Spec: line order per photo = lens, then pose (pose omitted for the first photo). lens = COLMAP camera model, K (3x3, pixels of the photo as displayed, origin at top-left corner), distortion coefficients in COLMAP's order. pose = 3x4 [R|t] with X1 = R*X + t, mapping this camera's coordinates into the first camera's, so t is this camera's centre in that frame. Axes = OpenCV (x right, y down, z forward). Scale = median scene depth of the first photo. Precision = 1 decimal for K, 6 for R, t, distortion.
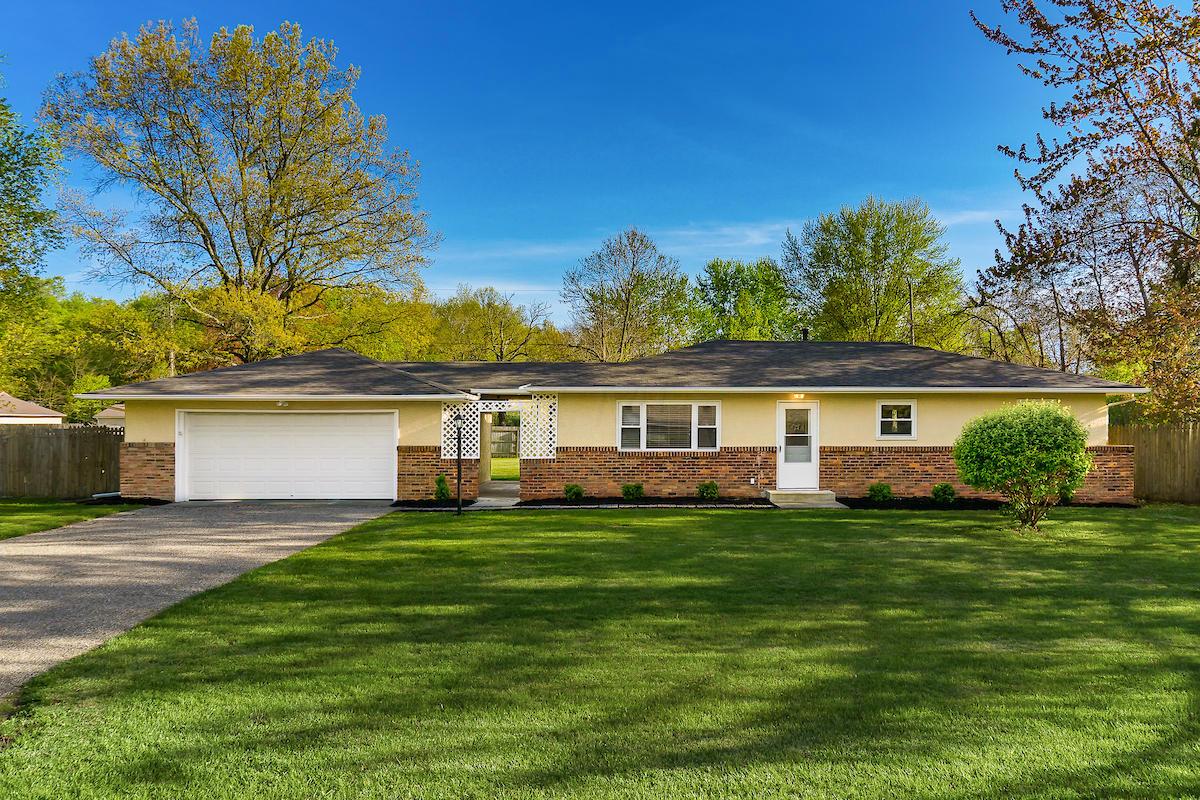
lens RADIAL K [[791.3, 0, 616.8], [0, 791.3, 396.6], [0, 0, 1]] dist [-0.004887, -0.000541]
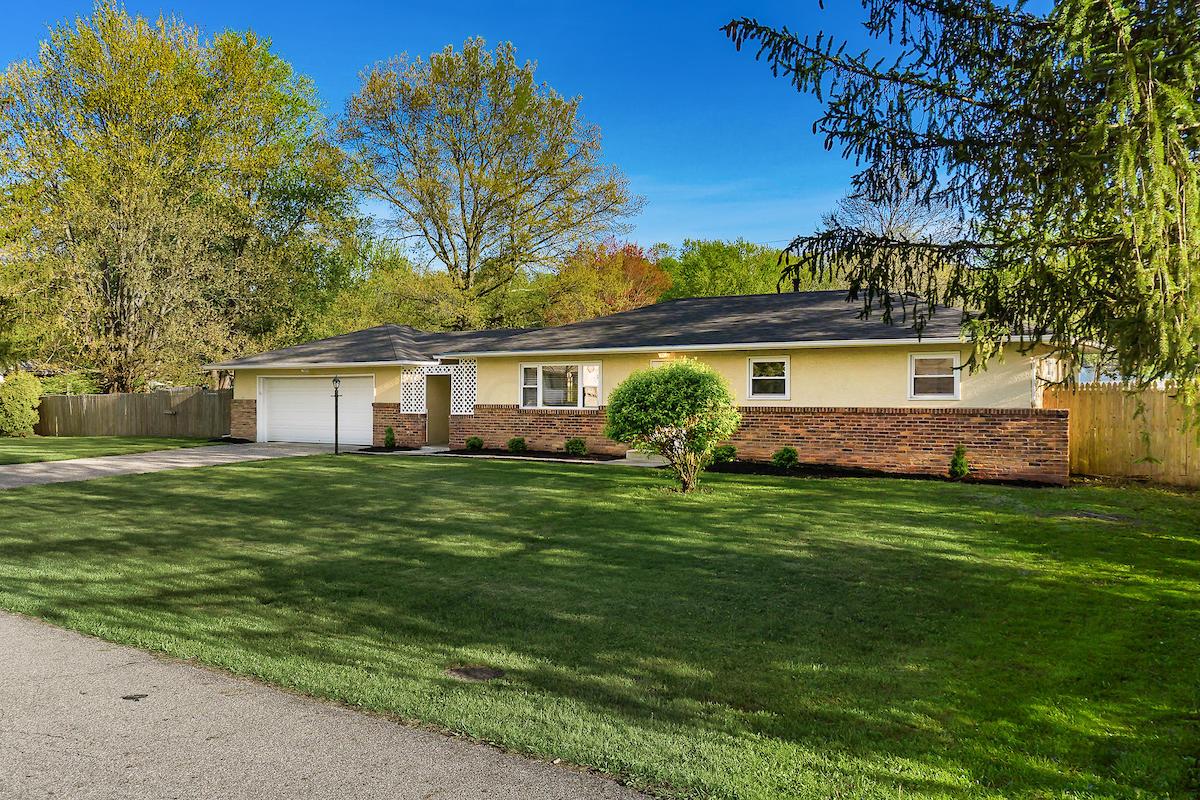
lens RADIAL K [[791.3, 0, 616.8], [0, 791.3, 396.6], [0, 0, 1]] dist [-0.004887, -0.000541]
pose [[0.865082, 0.002281, -0.501626, 0.674254], [0.021680, 0.998885, 0.041930, 0.008515], [0.501163, -0.047148, 0.864068, 0.112400]]
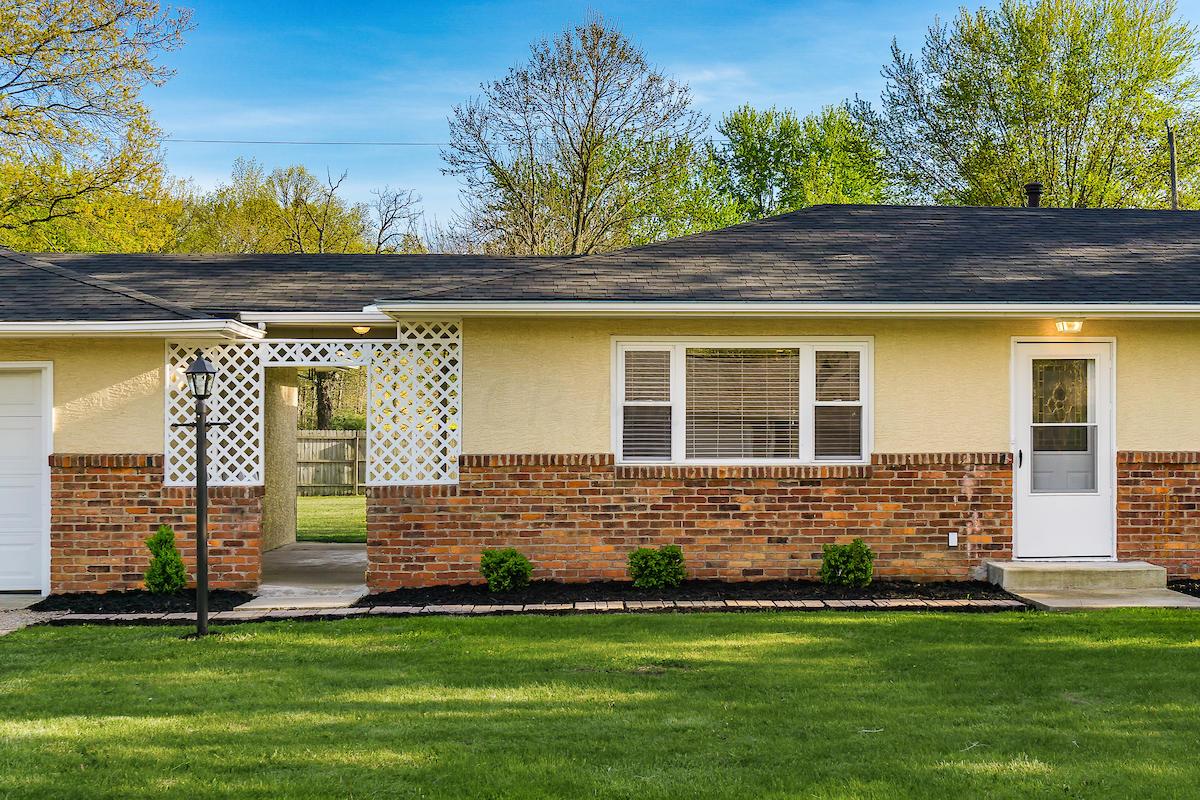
lens RADIAL K [[1556.6, 0, 600.0], [0, 1556.6, 400.0], [0, 0, 1]] dist [0.015647, 0.002462]
pose [[0.999510, -0.002830, 0.031161, -0.030476], [0.002401, 0.999902, 0.013804, 0.025384], [-0.031197, -0.013723, 0.999419, 0.221918]]
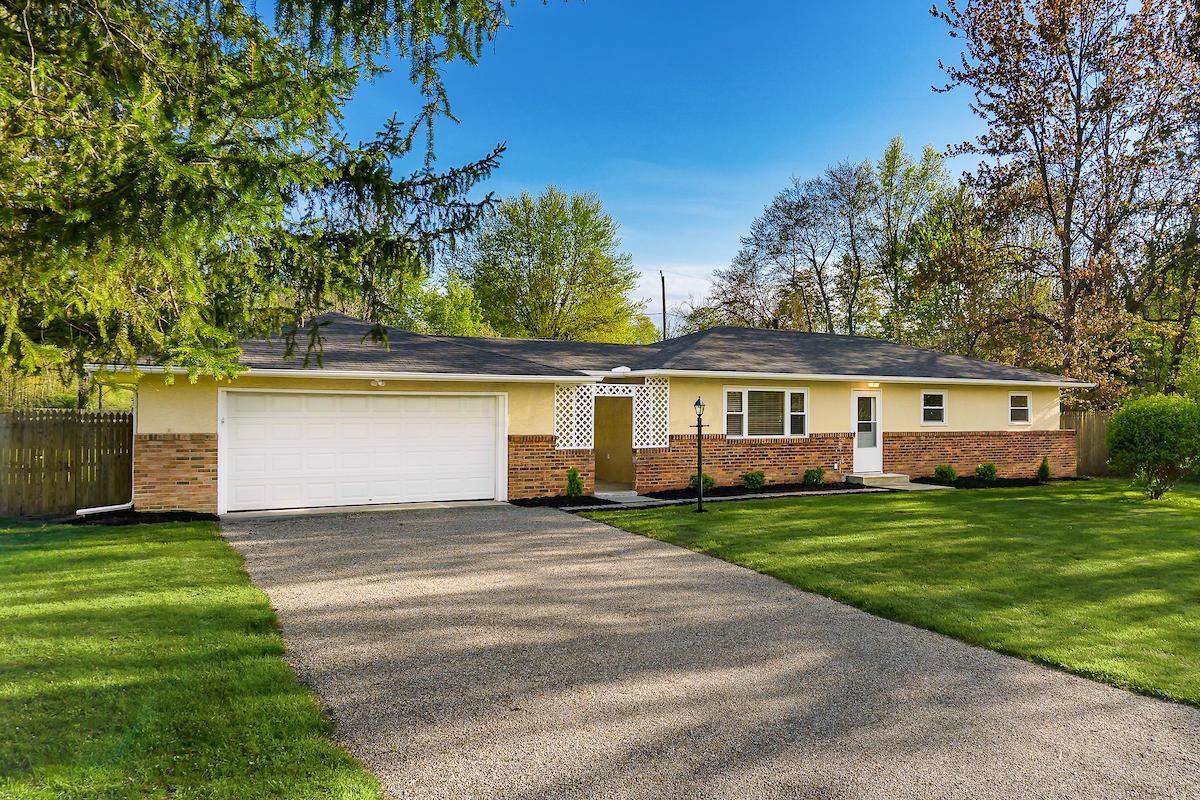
lens RADIAL K [[791.3, 0, 616.8], [0, 791.3, 396.6], [0, 0, 1]] dist [-0.004887, -0.000541]
pose [[0.910323, 0.011340, 0.413744, -0.515556], [-0.019155, 0.999708, 0.014744, 0.006256], [-0.413456, -0.021347, 0.910274, 0.181829]]
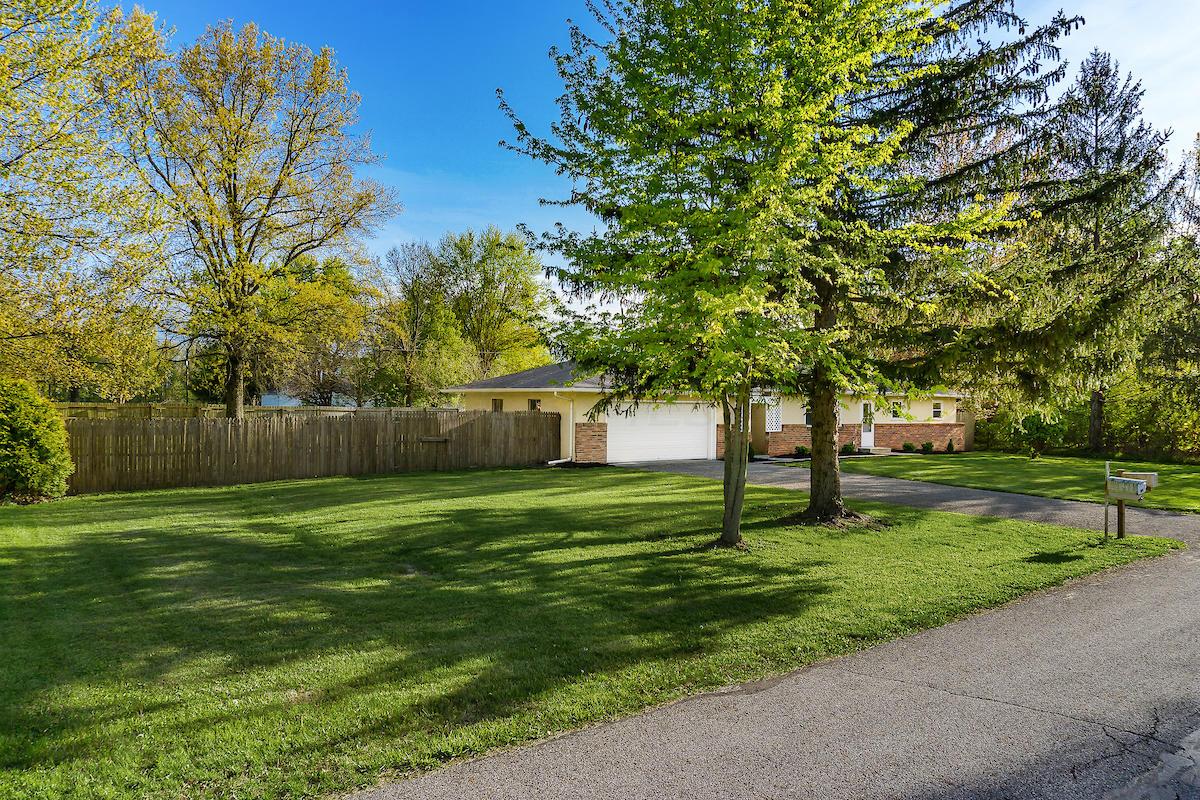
lens RADIAL K [[791.3, 0, 616.8], [0, 791.3, 396.6], [0, 0, 1]] dist [-0.004887, -0.000541]
pose [[0.803135, 0.016782, 0.595560, -1.352268], [-0.023316, 0.999723, 0.003271, 0.007390], [-0.595340, -0.016513, 0.803304, -0.135474]]
